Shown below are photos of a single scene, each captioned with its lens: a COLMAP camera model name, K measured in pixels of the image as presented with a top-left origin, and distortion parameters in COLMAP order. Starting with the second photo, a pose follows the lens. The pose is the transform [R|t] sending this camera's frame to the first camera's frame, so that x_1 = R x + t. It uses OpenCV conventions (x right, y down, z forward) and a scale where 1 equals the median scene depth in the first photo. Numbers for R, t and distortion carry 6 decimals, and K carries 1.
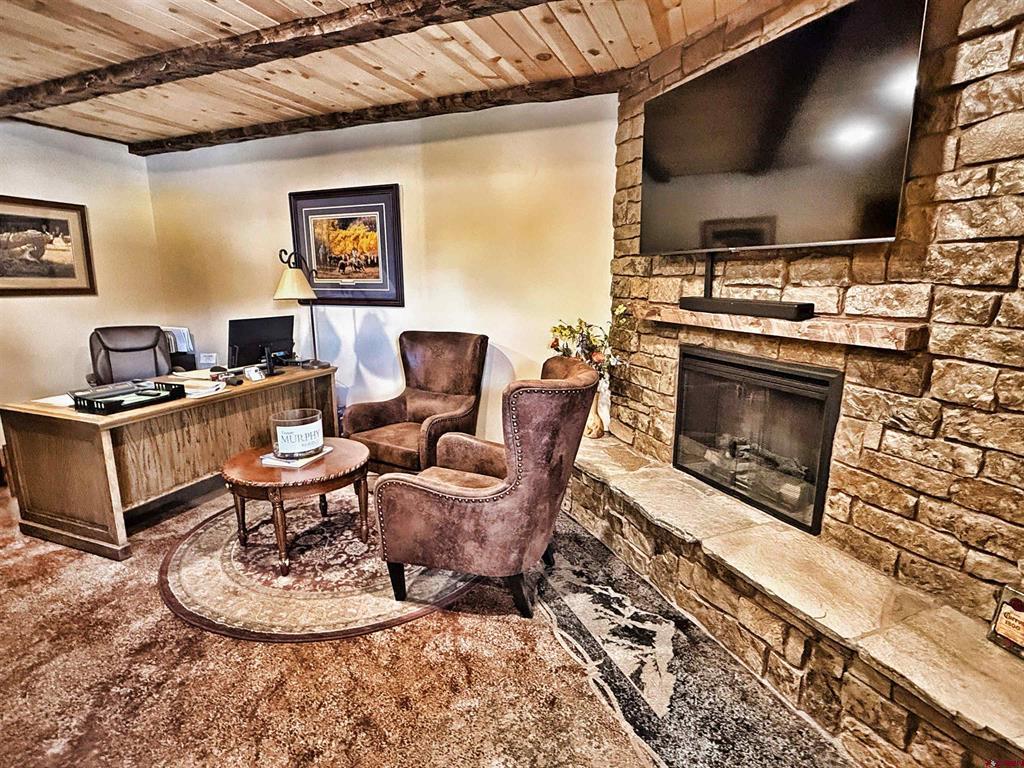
lens RADIAL K [[522.9, 0, 512.0], [0, 522.9, 384.0], [0, 0, 1]] dist [0.002250, -0.000084]
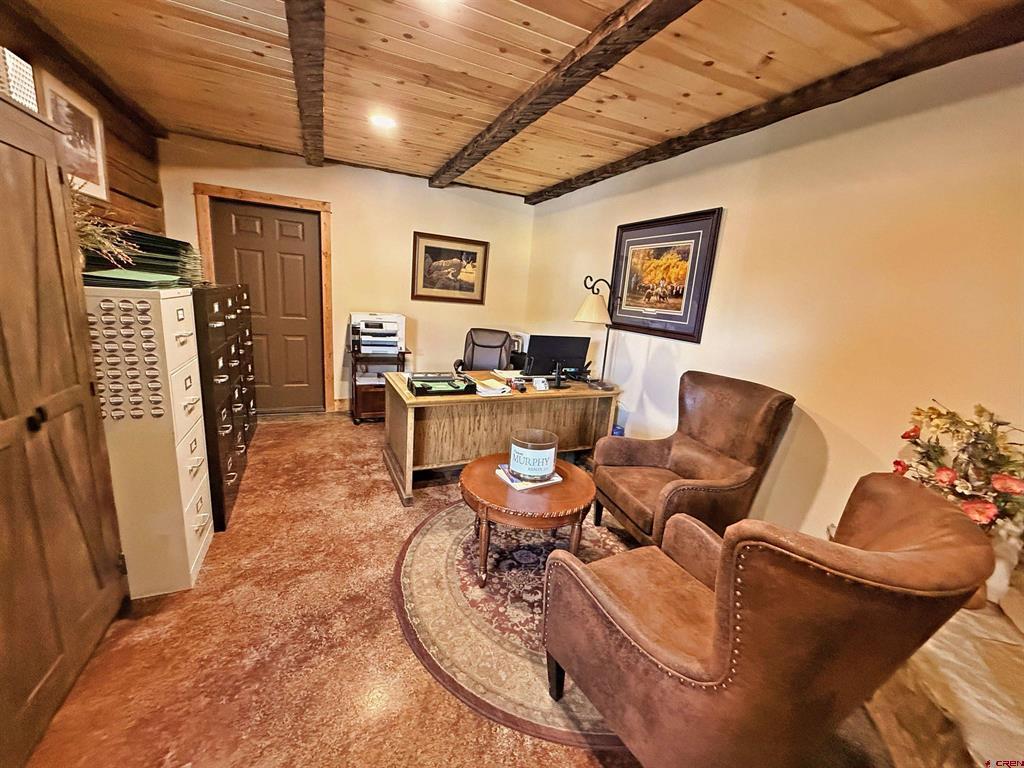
lens RADIAL K [[409.5, 0, 508.5], [0, 409.5, 383.7], [0, 0, 1]] dist [-0.001036, -0.000116]
pose [[0.727115, 0.203432, -0.655682, 0.035440], [-0.210107, 0.975200, 0.069569, -0.062190], [0.653573, 0.087179, 0.751826, 0.265692]]
